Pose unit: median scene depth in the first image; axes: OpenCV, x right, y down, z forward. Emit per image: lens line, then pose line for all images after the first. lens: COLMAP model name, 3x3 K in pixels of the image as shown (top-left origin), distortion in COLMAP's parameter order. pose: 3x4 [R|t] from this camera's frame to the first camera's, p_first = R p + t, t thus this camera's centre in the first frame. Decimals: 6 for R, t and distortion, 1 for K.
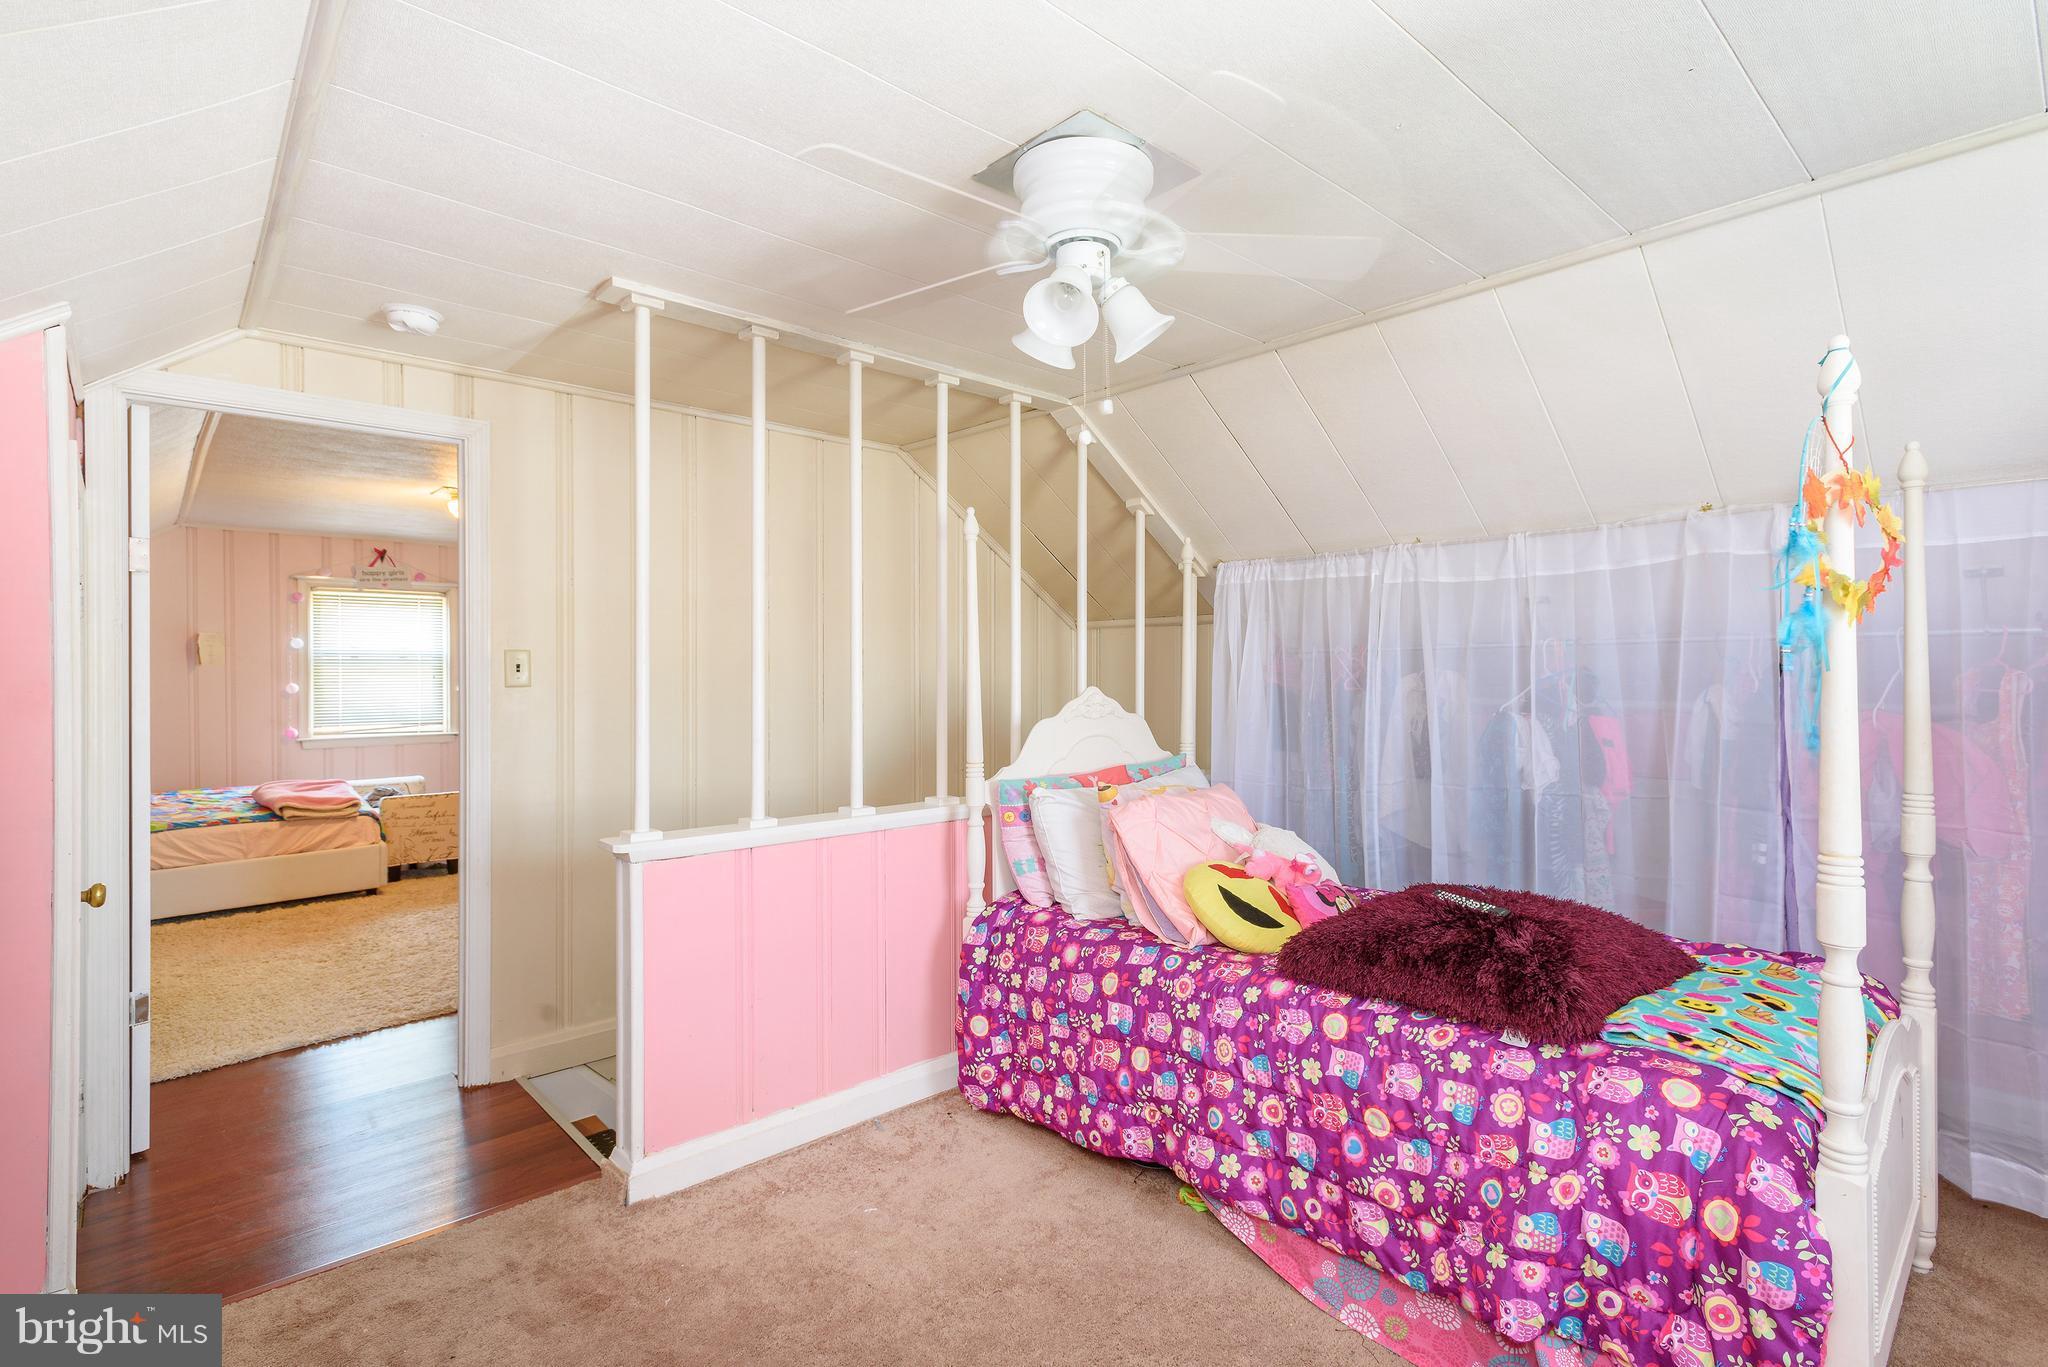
lens RADIAL K [[976.0, 0, 1030.2], [0, 976.0, 673.7], [0, 0, 1]] dist [0.015370, -0.001103]
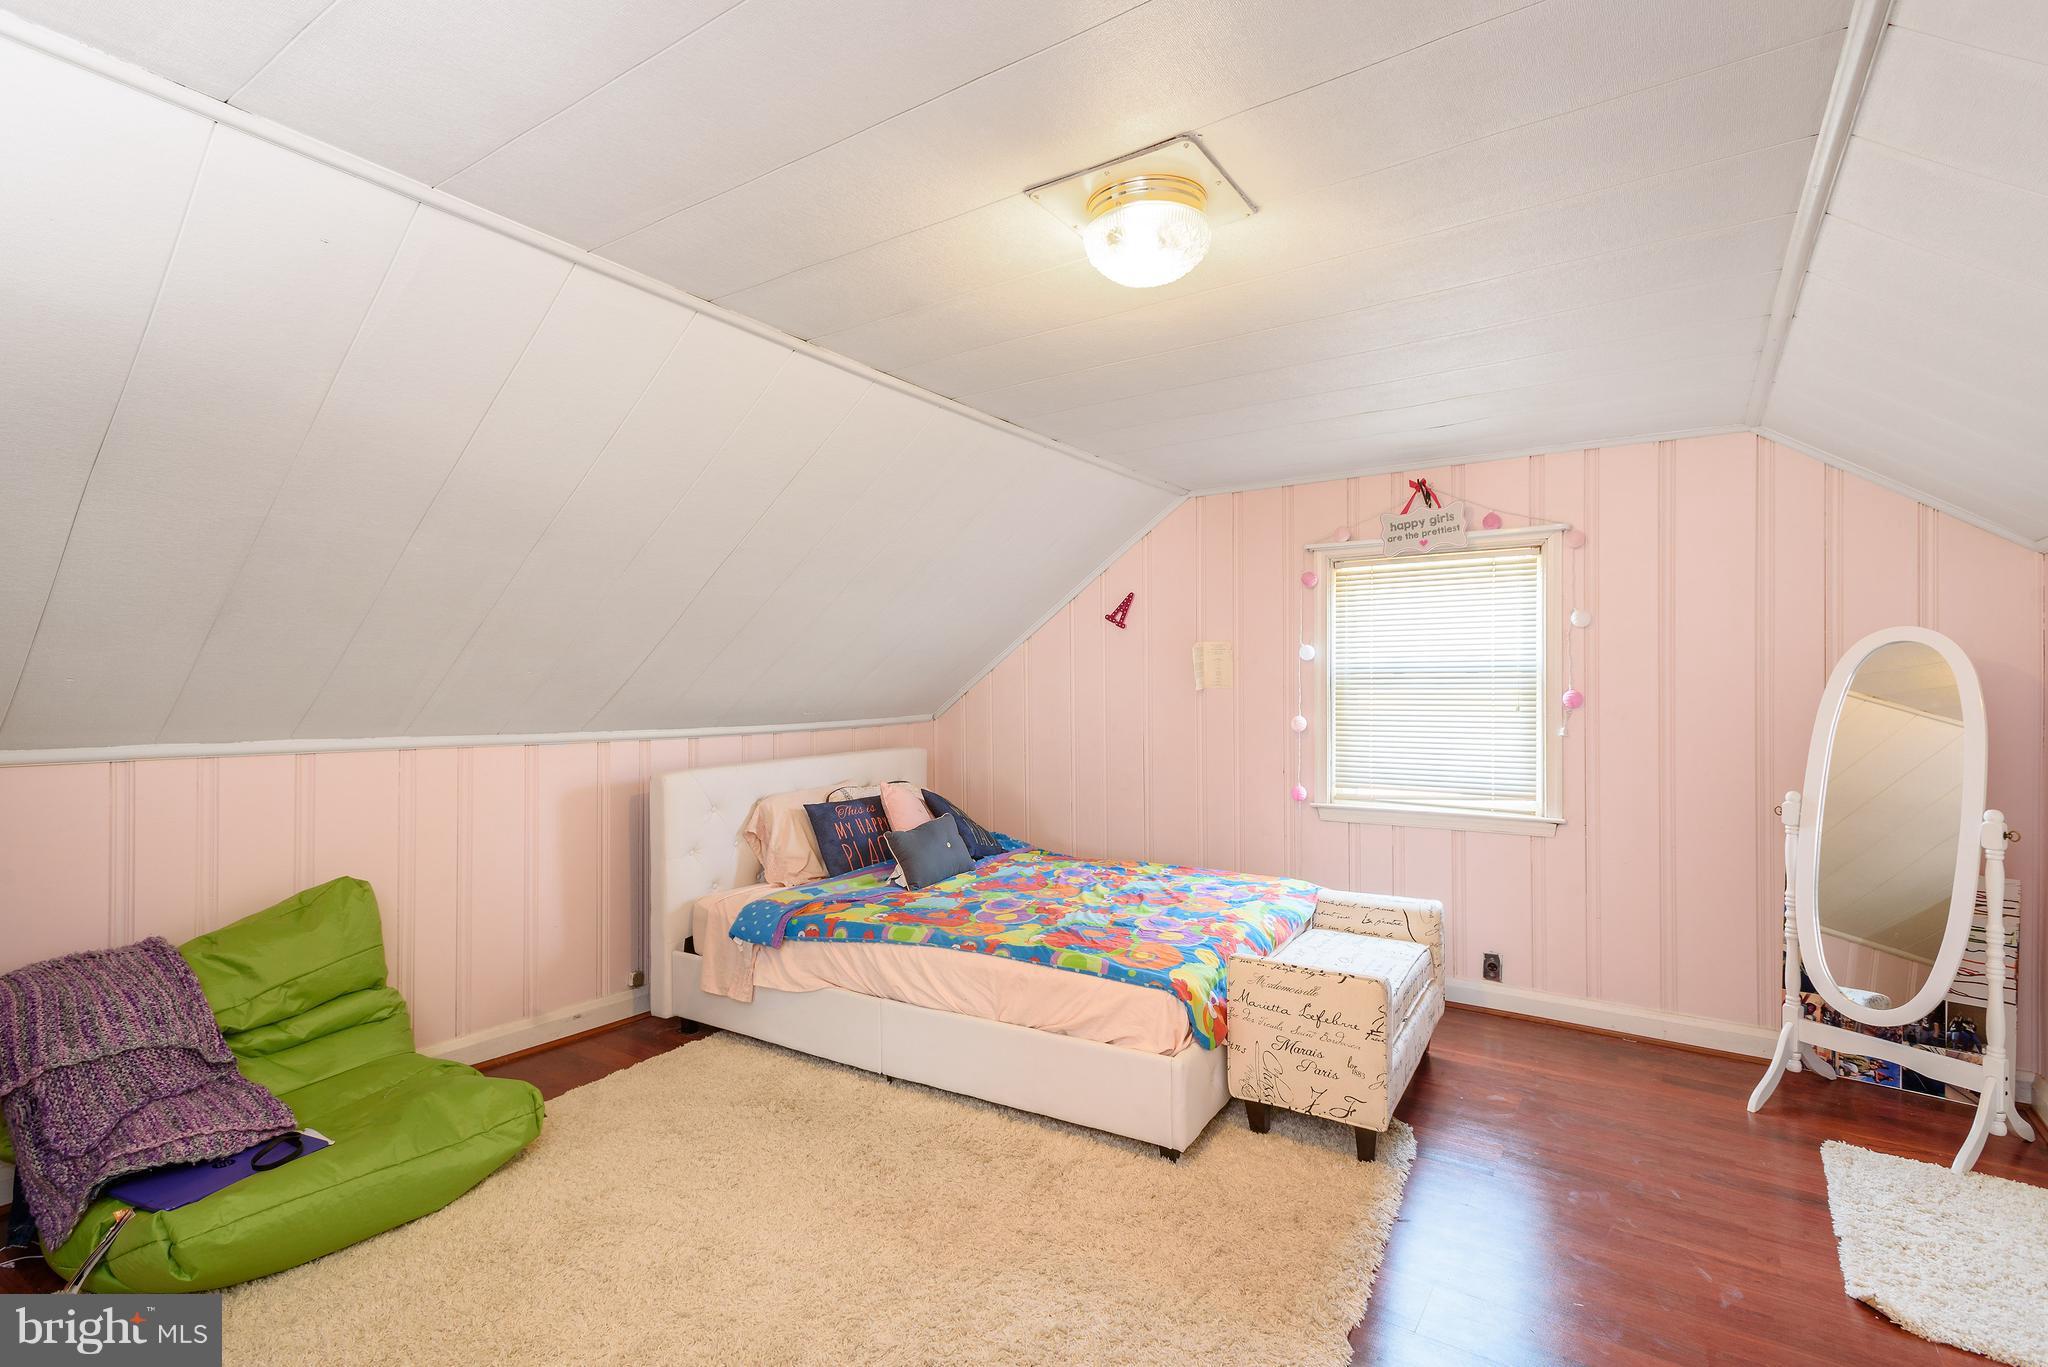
lens RADIAL K [[976.0, 0, 1033.6], [0, 976.0, 690.0], [0, 0, 1]] dist [0.015370, -0.001103]
pose [[0.253729, 0.000438, -0.967275, -0.178900], [-0.008394, 0.999963, -0.001749, -0.004004], [0.967239, 0.008563, 0.253723, 0.666151]]
